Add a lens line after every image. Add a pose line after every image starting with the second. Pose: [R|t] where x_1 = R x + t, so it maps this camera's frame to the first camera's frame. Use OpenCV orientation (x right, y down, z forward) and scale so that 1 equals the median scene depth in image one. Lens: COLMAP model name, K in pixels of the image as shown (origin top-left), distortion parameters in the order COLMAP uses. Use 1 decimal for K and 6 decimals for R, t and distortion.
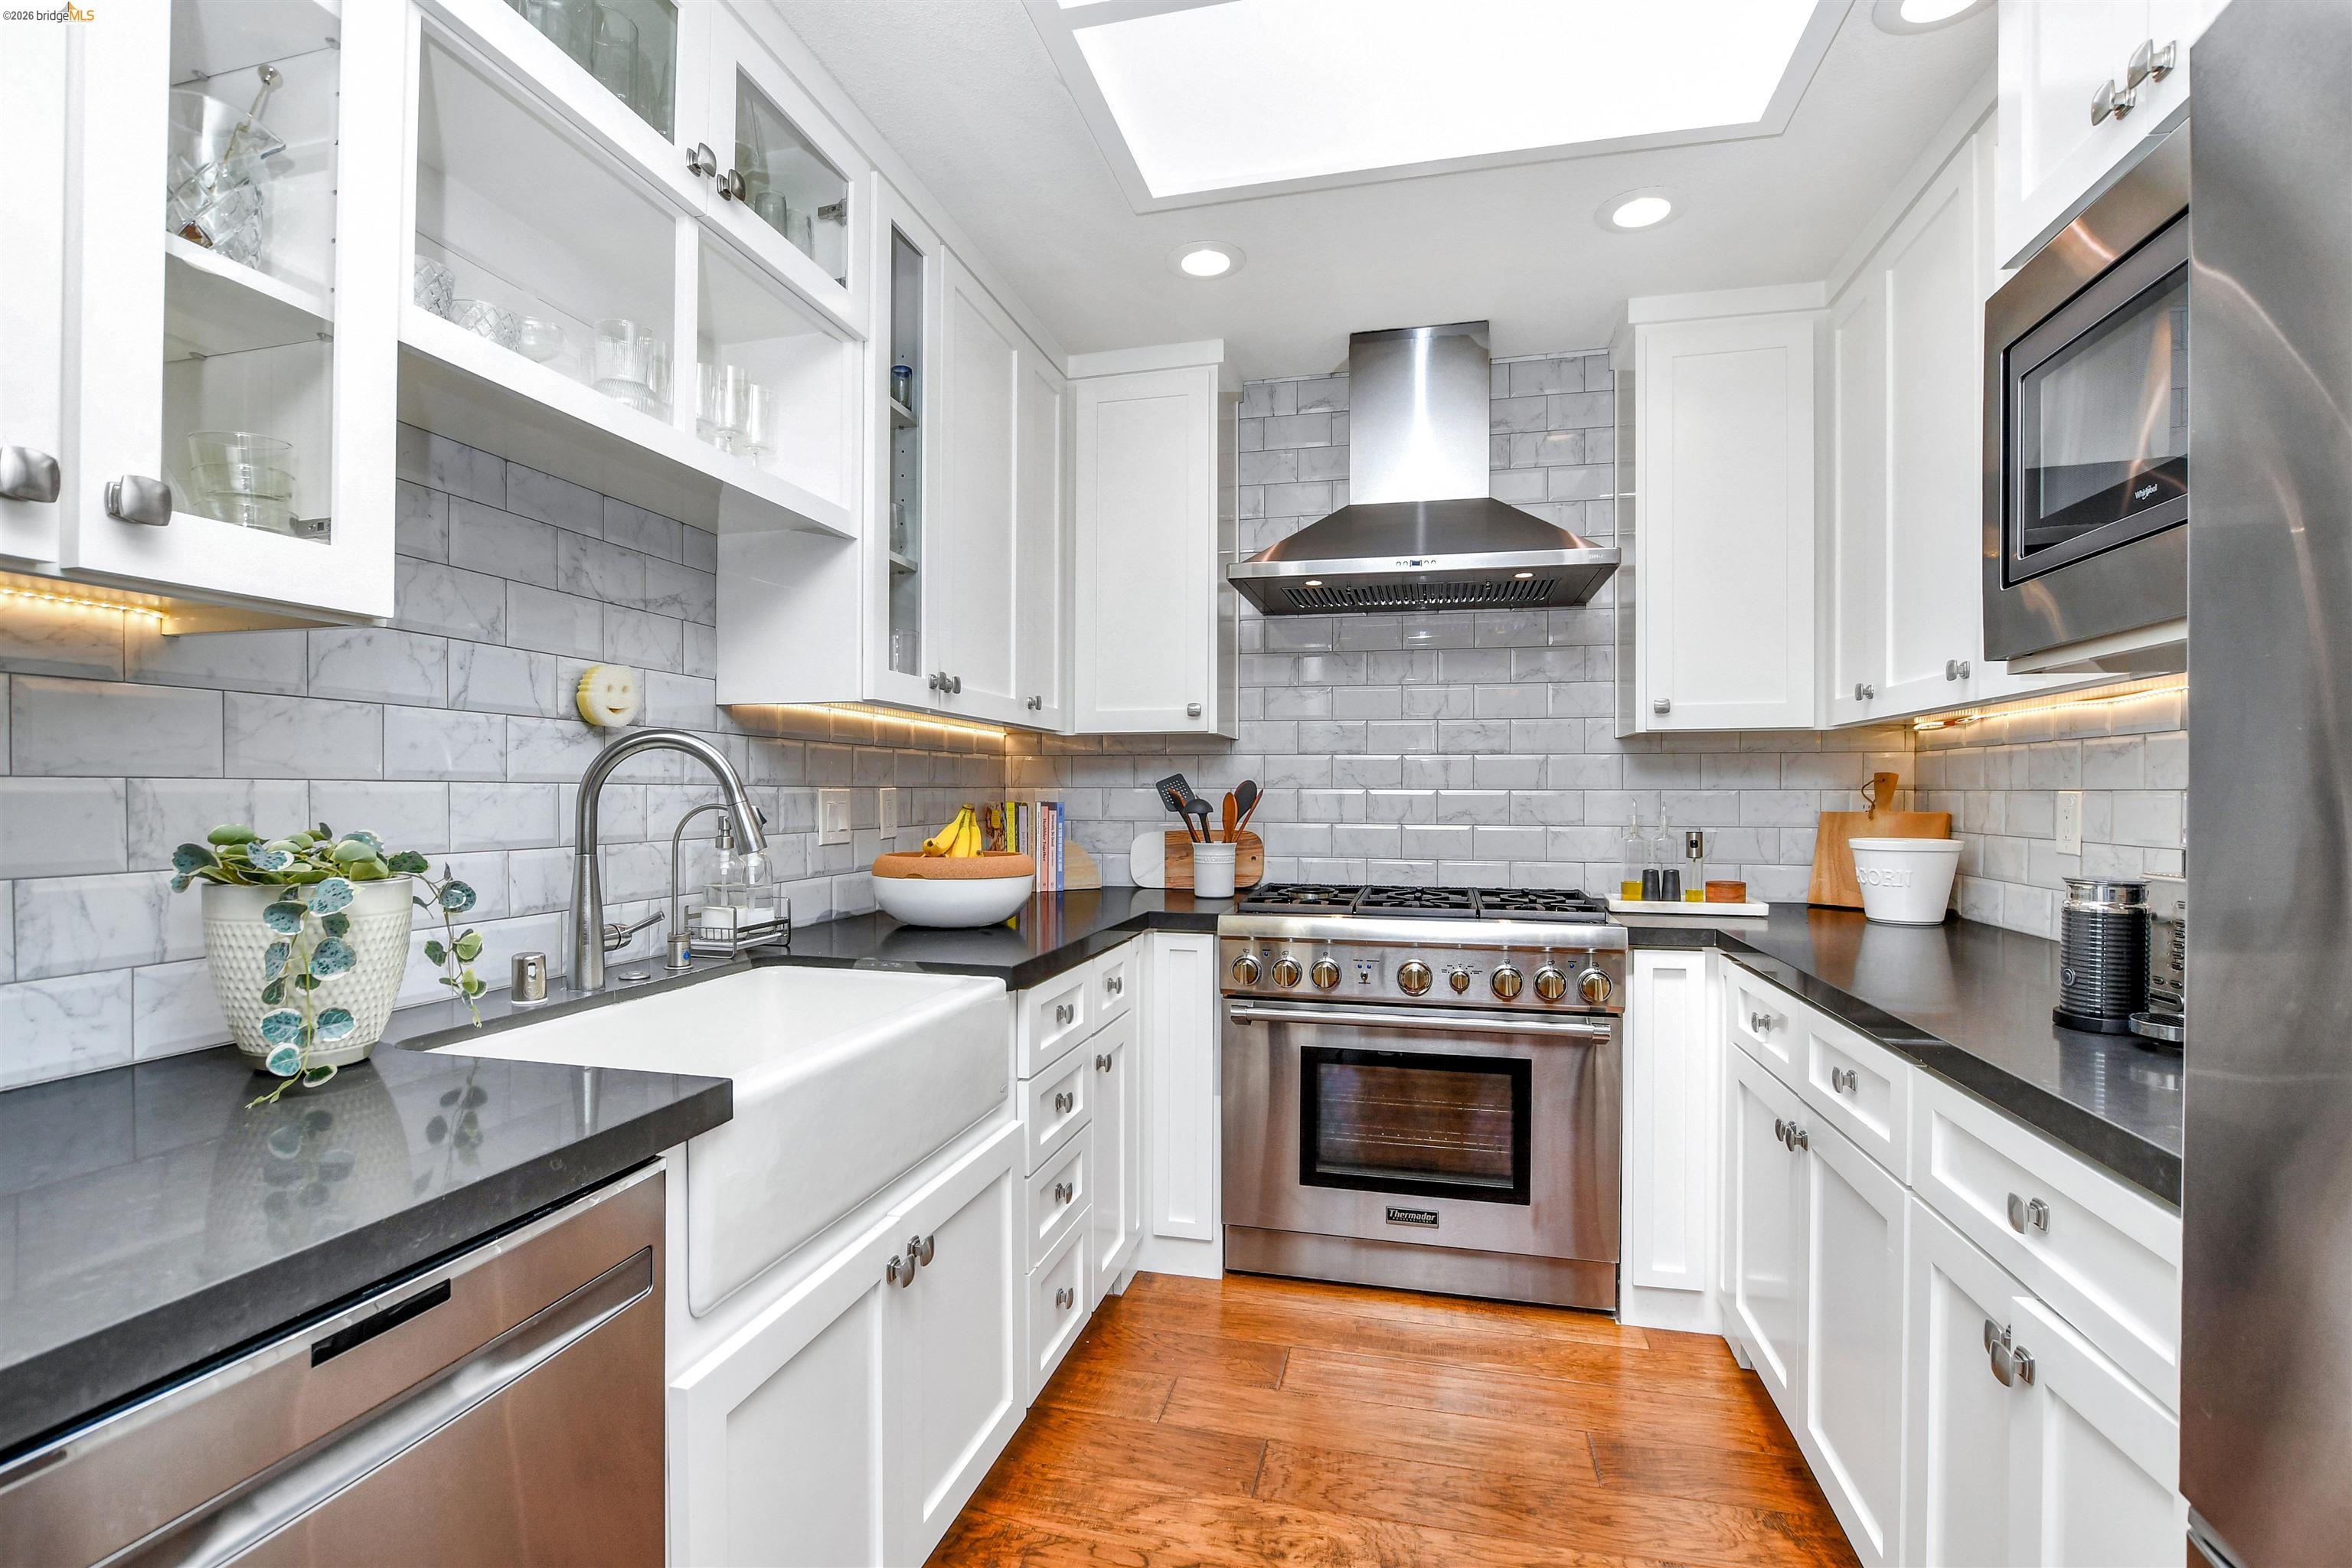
lens RADIAL K [[1111.6, 0, 1166.9], [0, 1111.6, 794.7], [0, 0, 1]] dist [-0.045382, 0.017972]
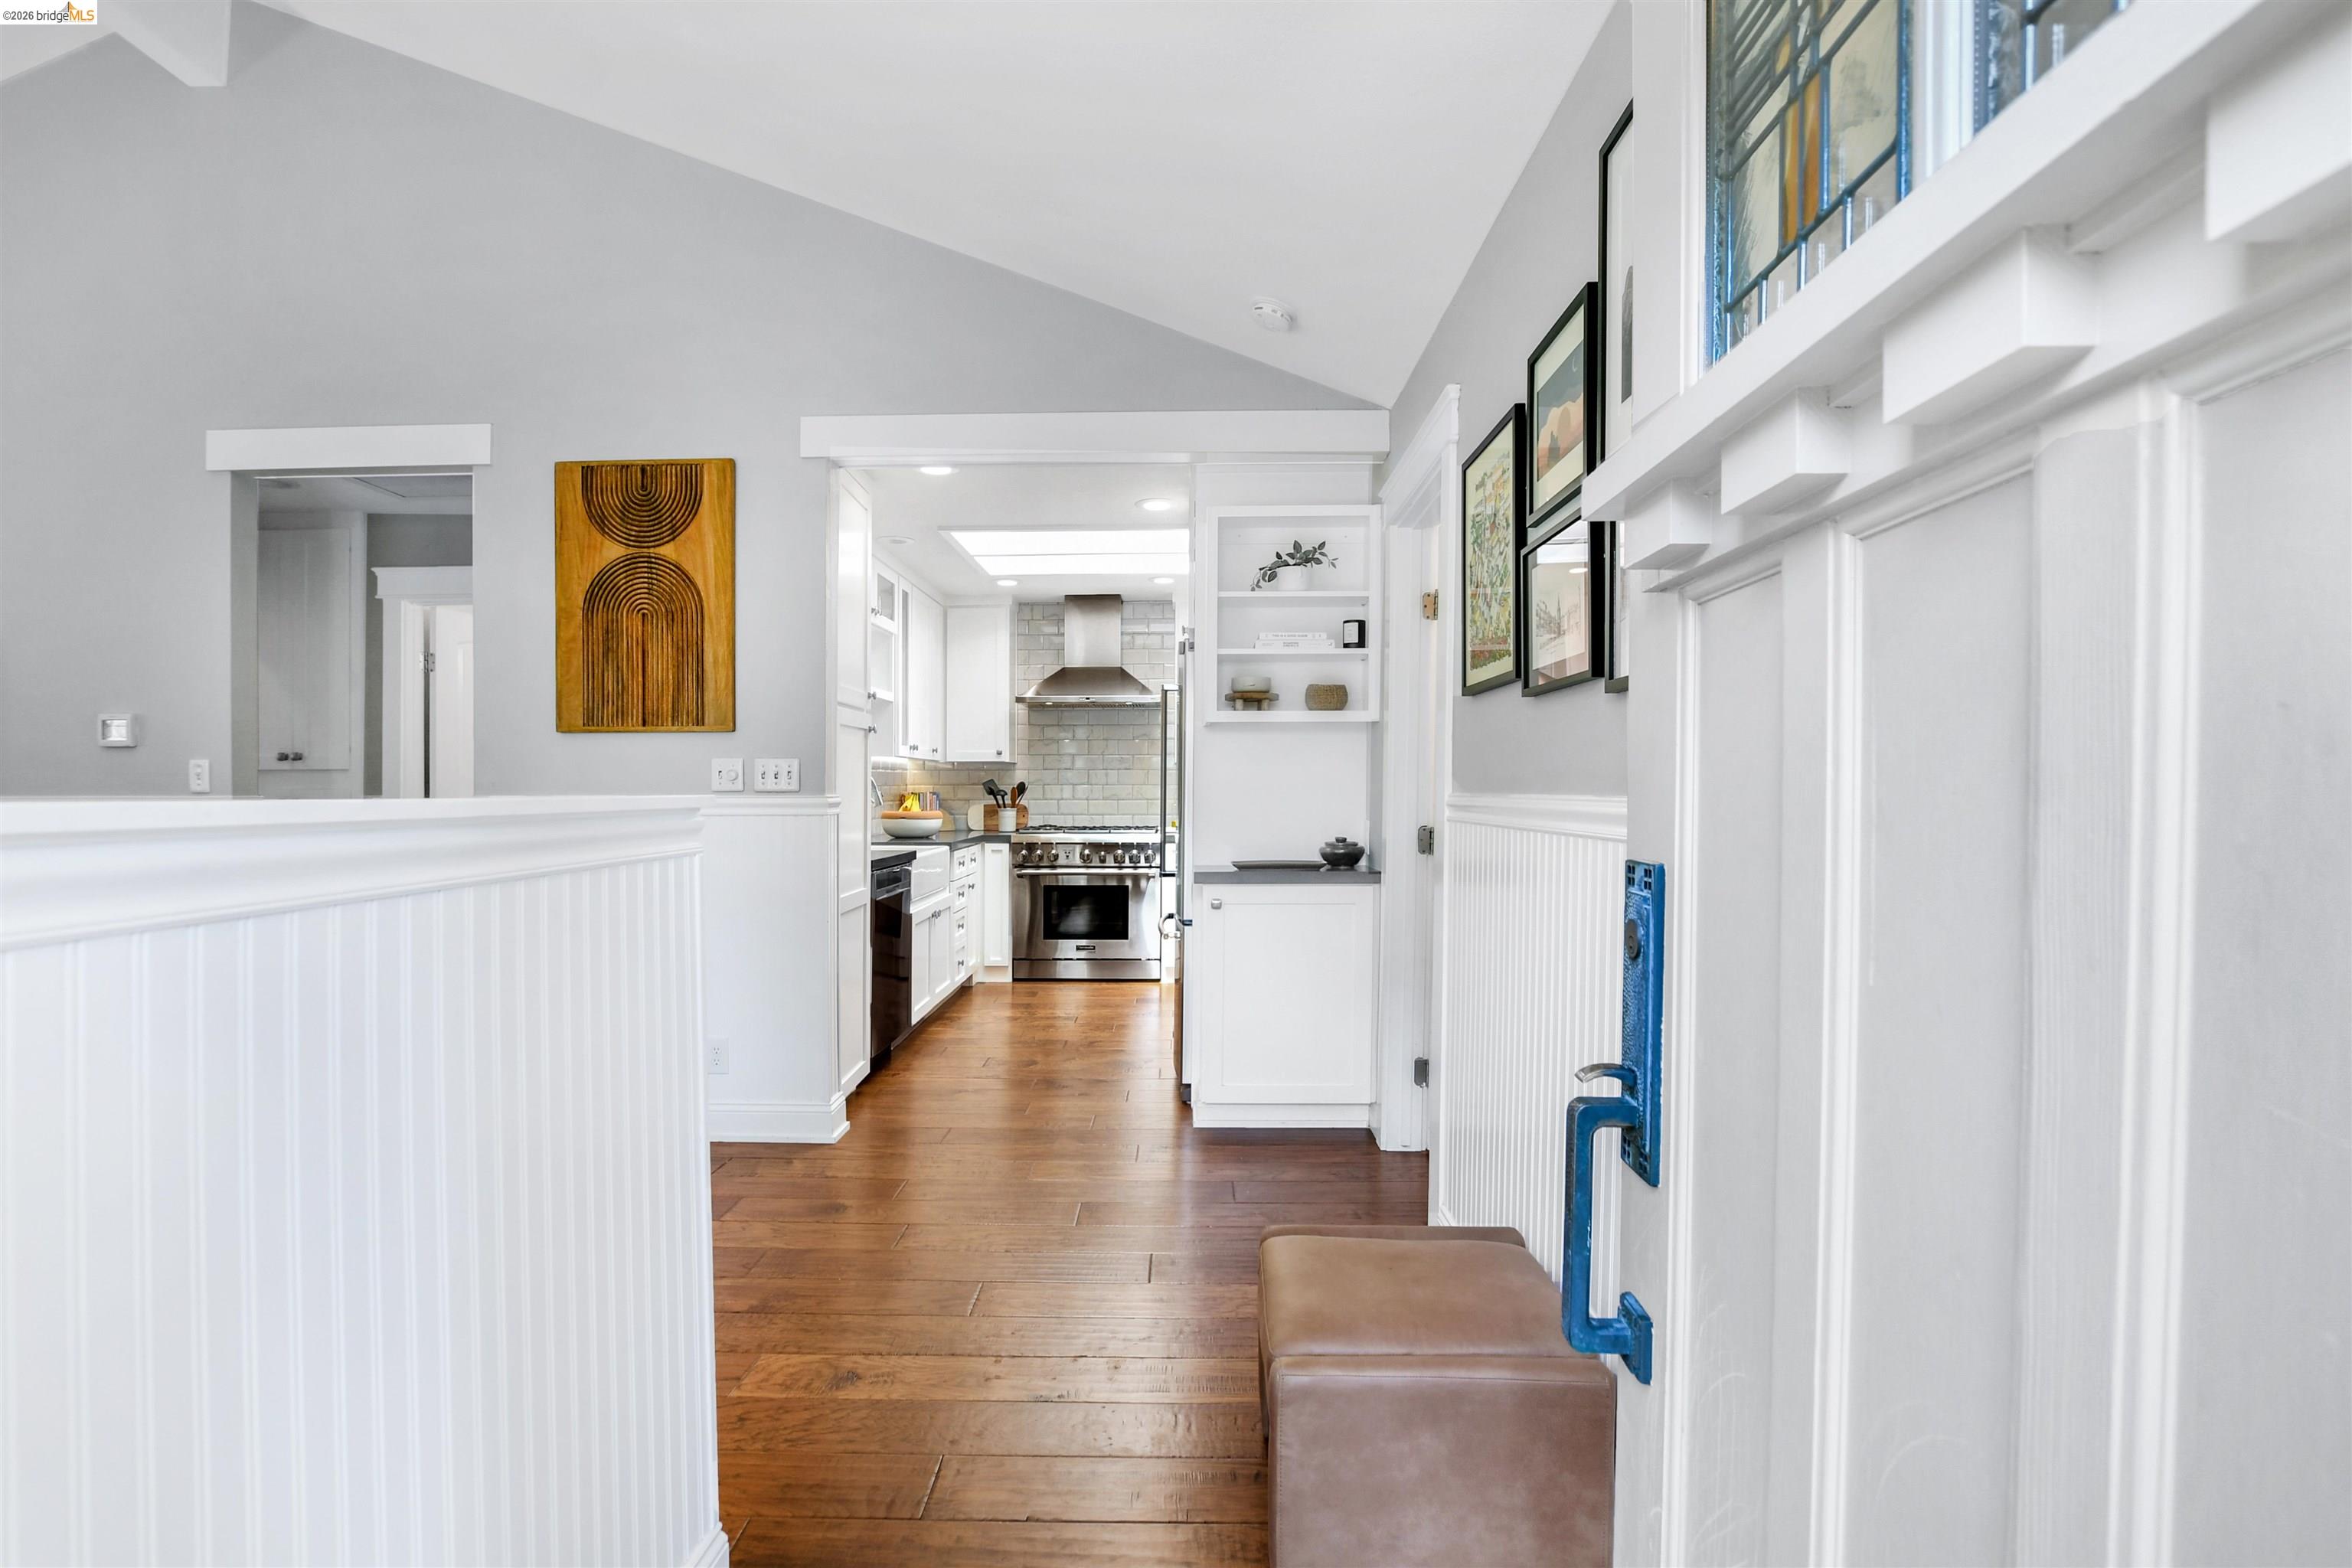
lens RADIAL K [[1111.6, 0, 1166.9], [0, 1111.6, 794.7], [0, 0, 1]] dist [-0.045382, 0.017972]
pose [[0.976858, -0.003569, 0.213858, -0.143166], [0.003306, 0.999993, 0.001588, 0.012609], [-0.213863, -0.000844, 0.976863, -1.494391]]
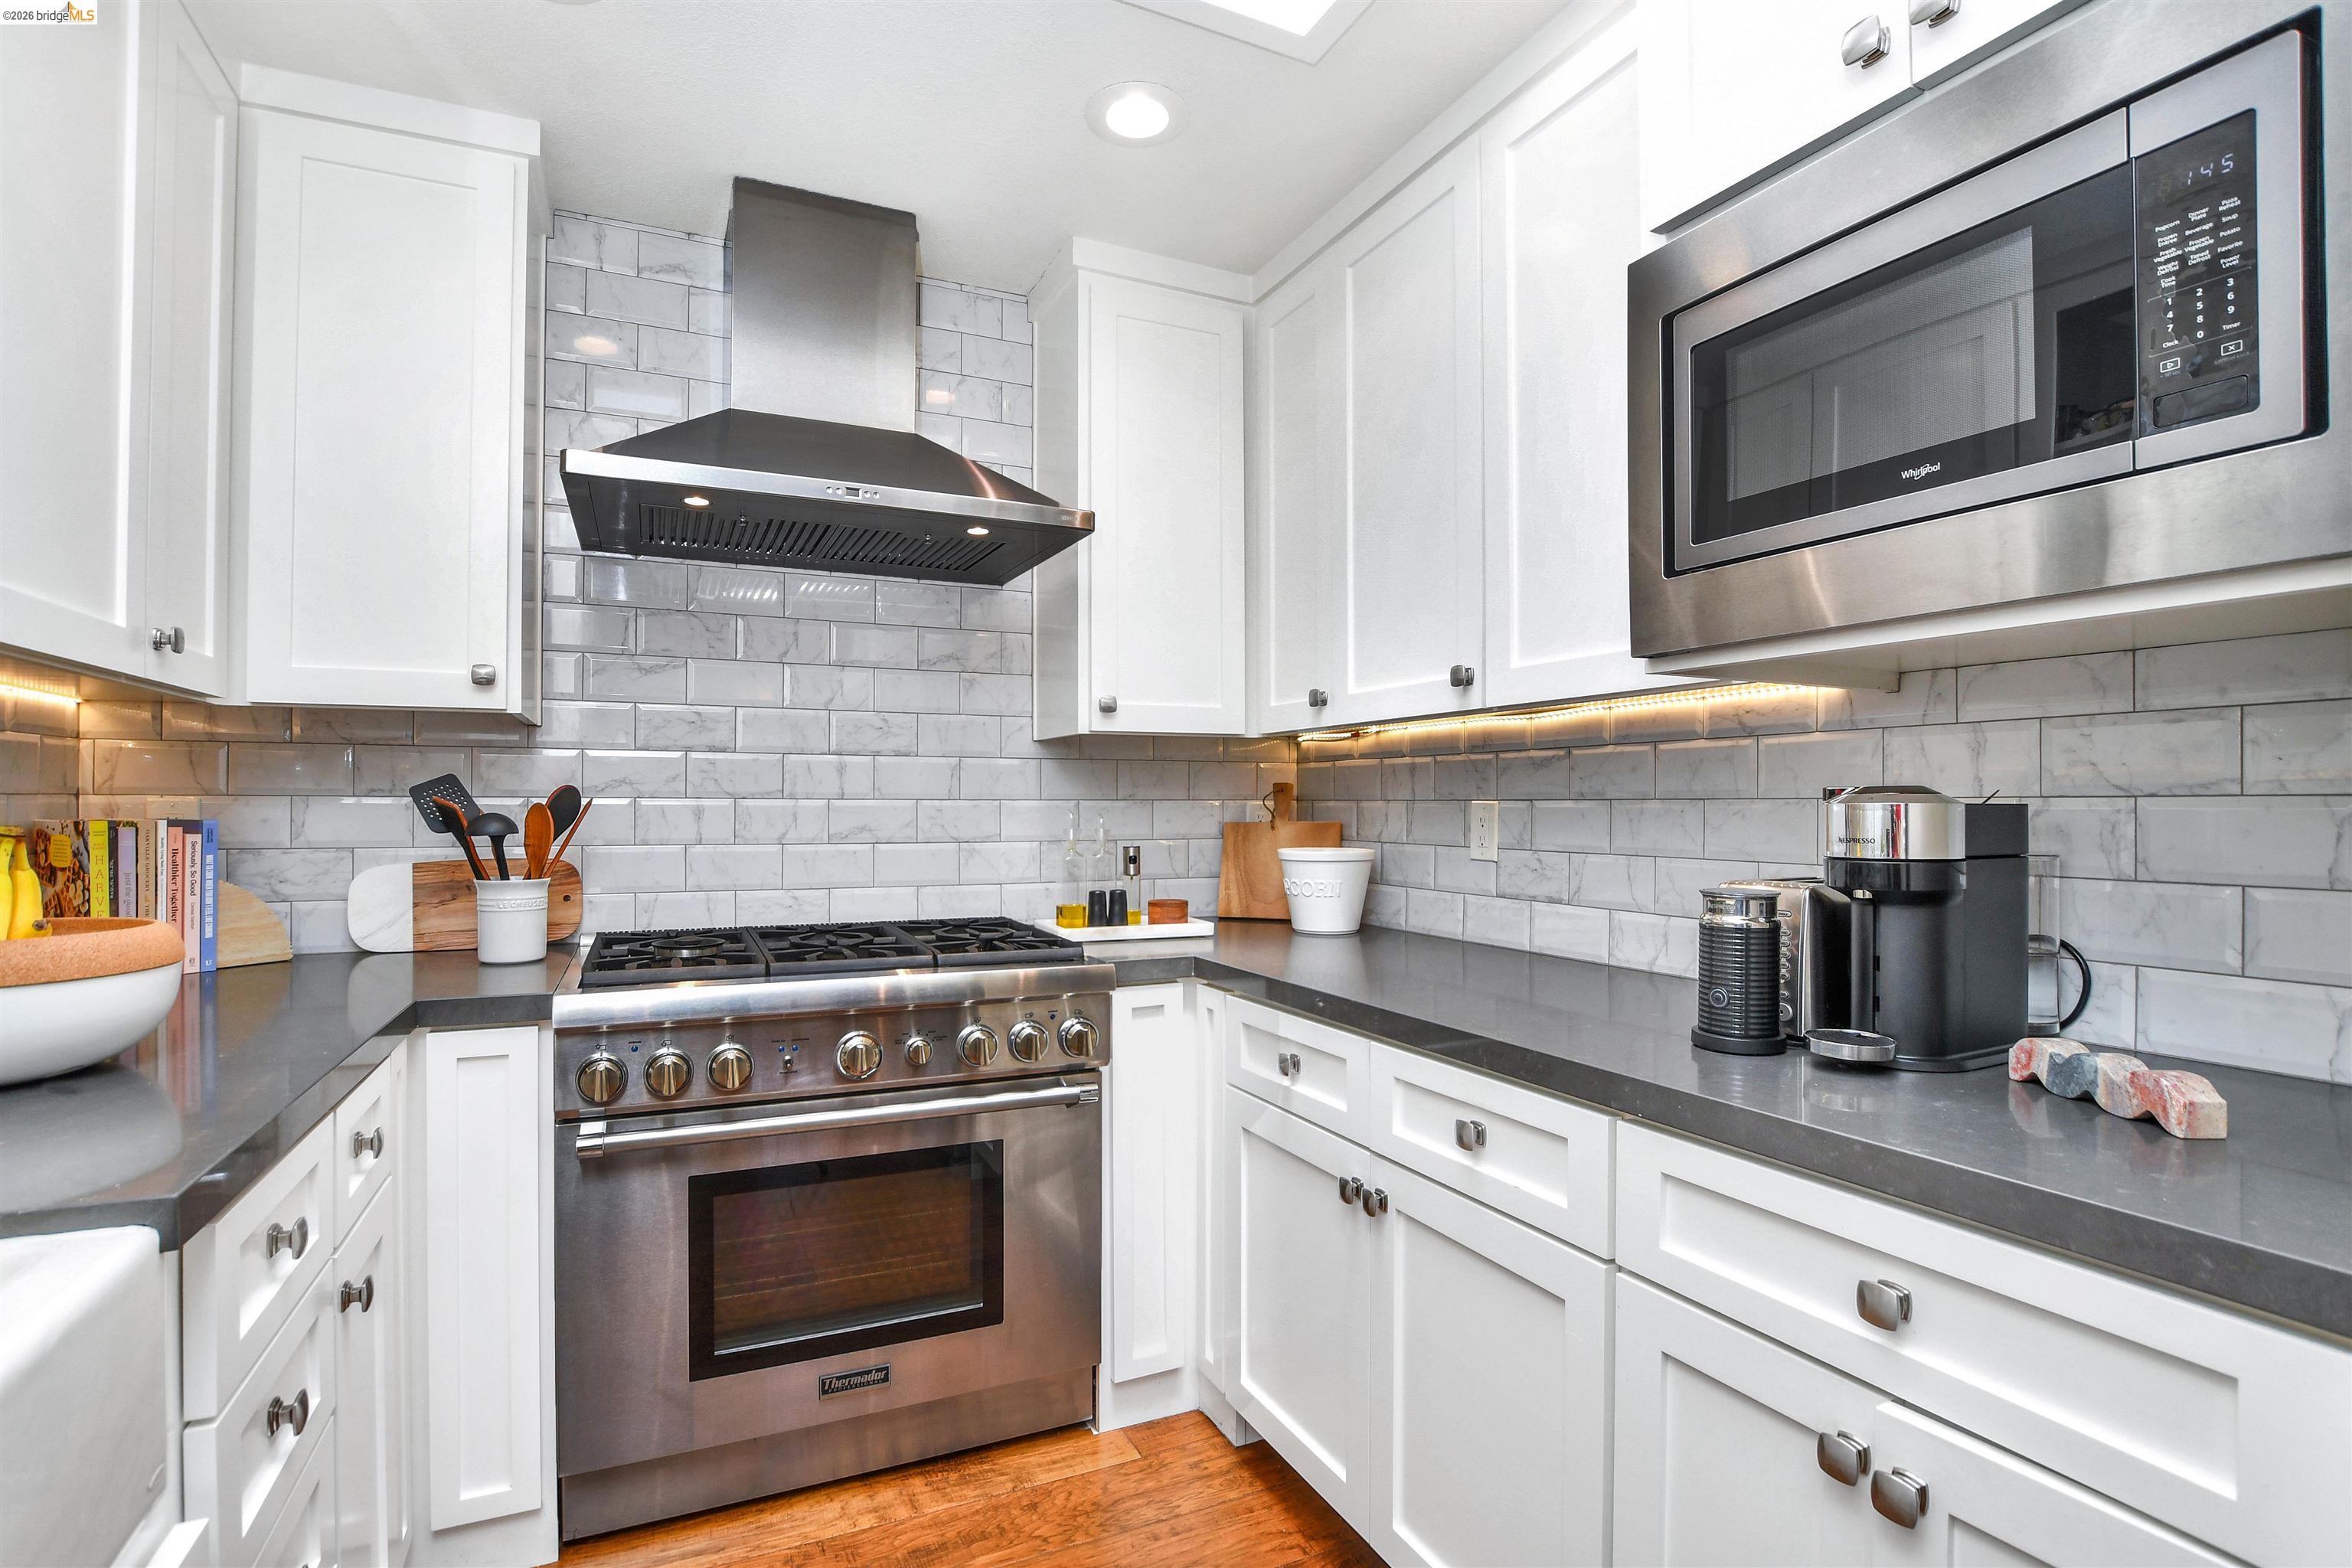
lens RADIAL K [[1111.6, 0, 1166.9], [0, 1111.6, 794.7], [0, 0, 1]] dist [-0.045382, 0.017972]
pose [[0.782130, 0.003828, 0.623104, -0.066397], [0.002218, 0.999958, -0.008927, -0.000196], [-0.623112, 0.008364, 0.782088, 0.276693]]
